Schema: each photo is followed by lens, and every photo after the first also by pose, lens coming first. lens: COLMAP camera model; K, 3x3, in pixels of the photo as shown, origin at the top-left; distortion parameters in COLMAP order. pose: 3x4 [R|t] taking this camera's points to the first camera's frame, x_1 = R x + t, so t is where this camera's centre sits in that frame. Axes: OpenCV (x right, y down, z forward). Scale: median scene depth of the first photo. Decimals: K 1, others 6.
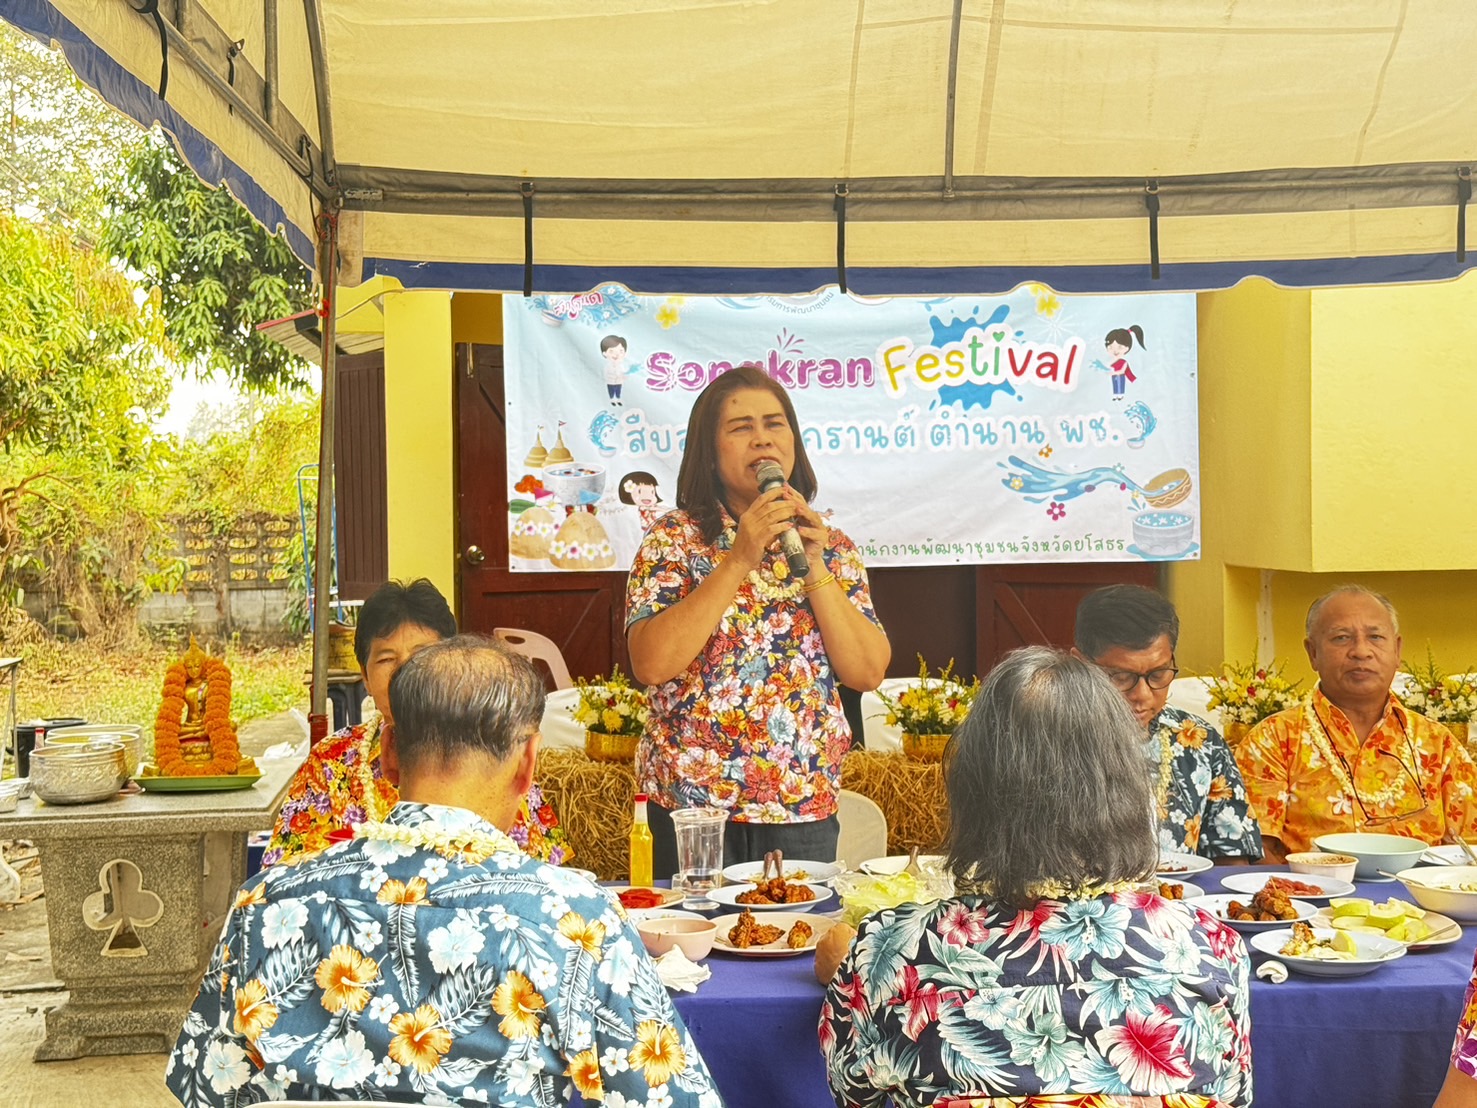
lens RADIAL K [[2092.3, 0, 738.5], [0, 2092.3, 554.0], [0, 0, 1]] dist [0.209683, -0.409571]
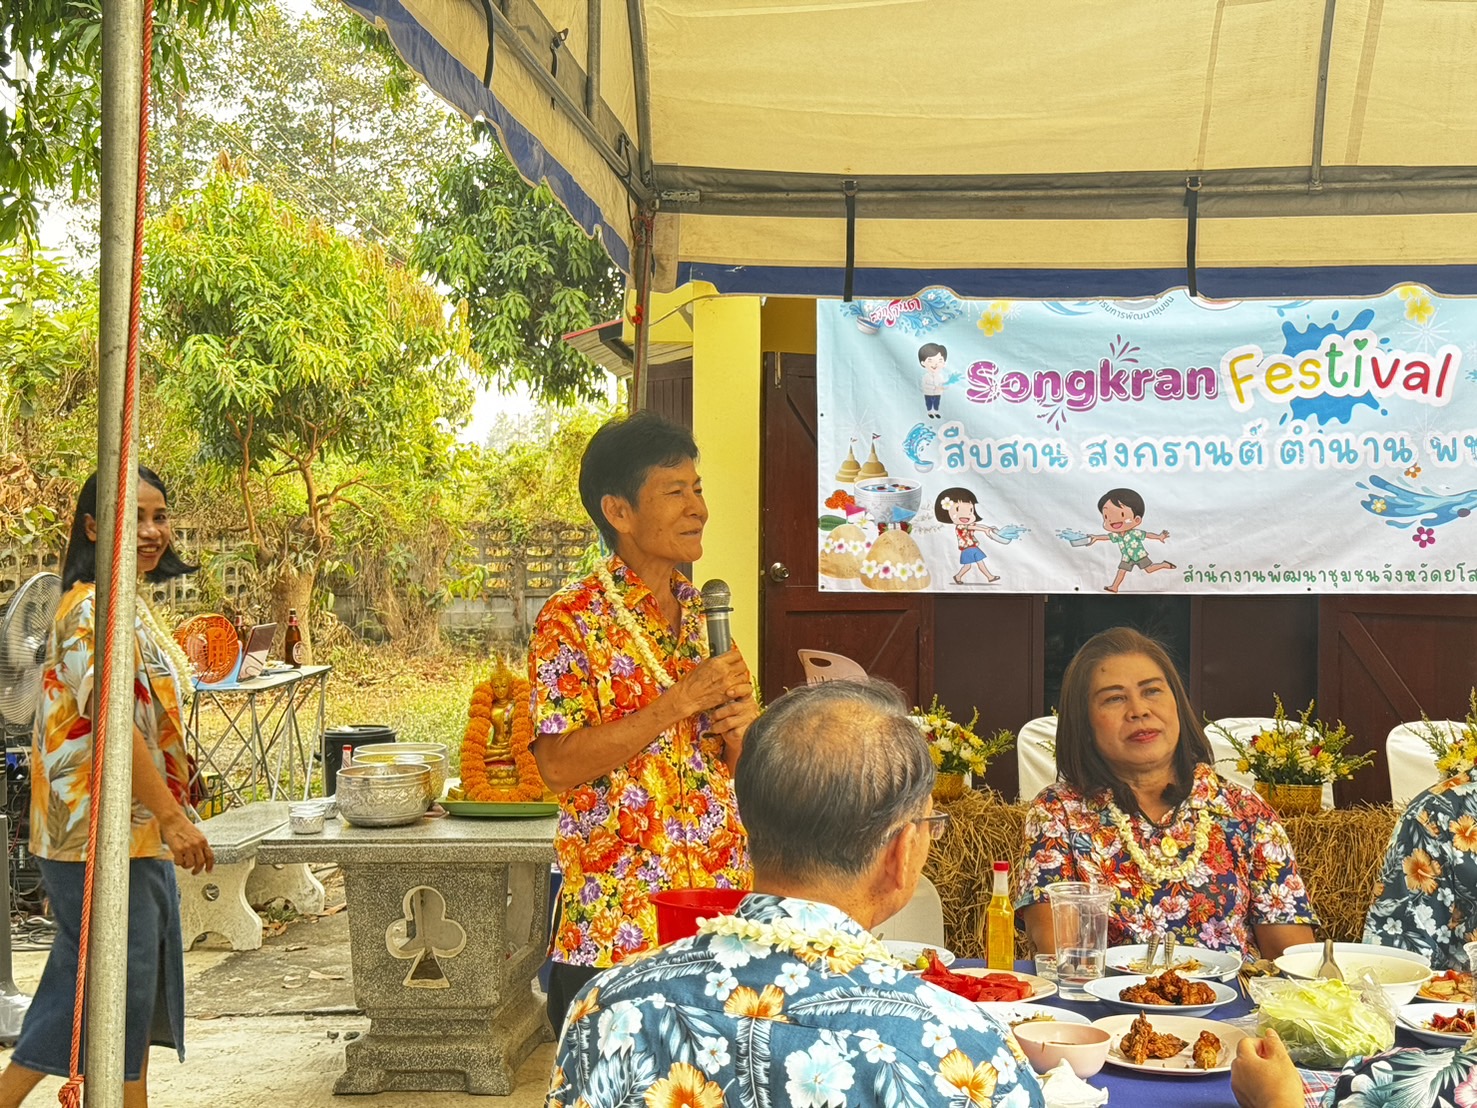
lens RADIAL K [[2092.3, 0, 738.5], [0, 2092.3, 554.0], [0, 0, 1]] dist [0.209683, -0.409571]
pose [[0.990823, 0.017755, -0.133997, -0.018026], [-0.018582, 0.999815, -0.004921, -0.003237], [0.133885, 0.007366, 0.990969, 0.053476]]
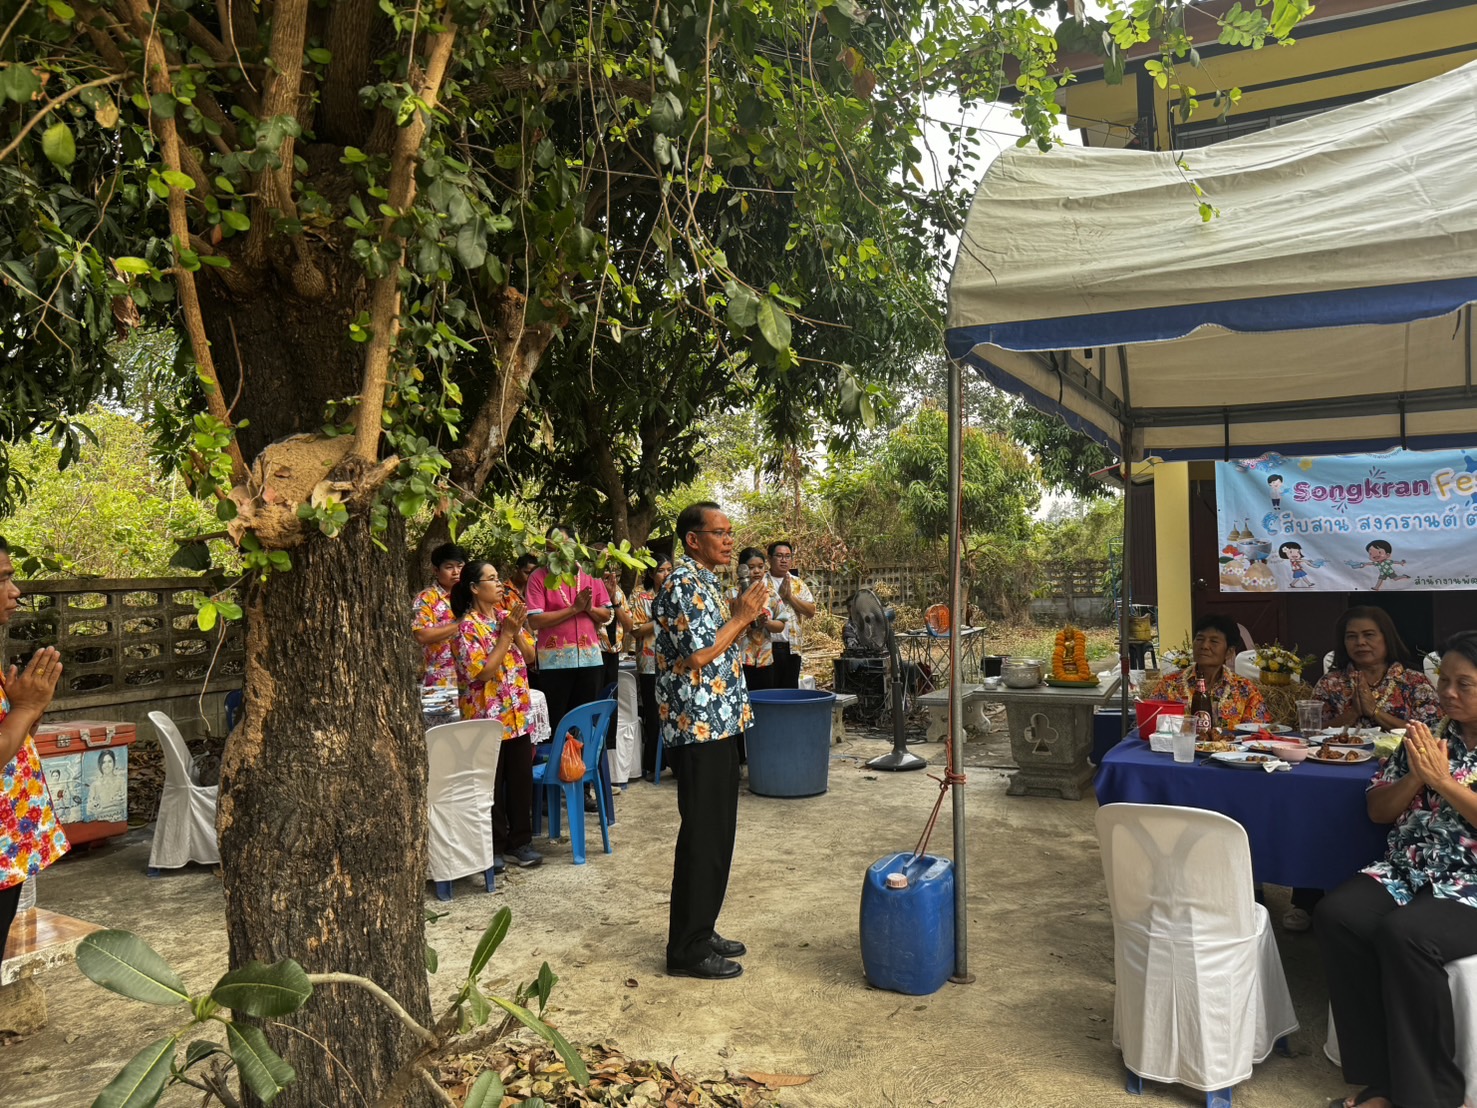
lens RADIAL K [[1033.4, 0, 686.4], [0, 1033.4, 552.5], [0, 0, 1]] dist [-0.004825, -0.041242]
pose [[0.829717, -0.013525, -0.558020, 0.020459], [-0.000496, 0.999688, -0.024967, -0.004797], [0.558184, 0.020992, 0.829452, -0.130170]]
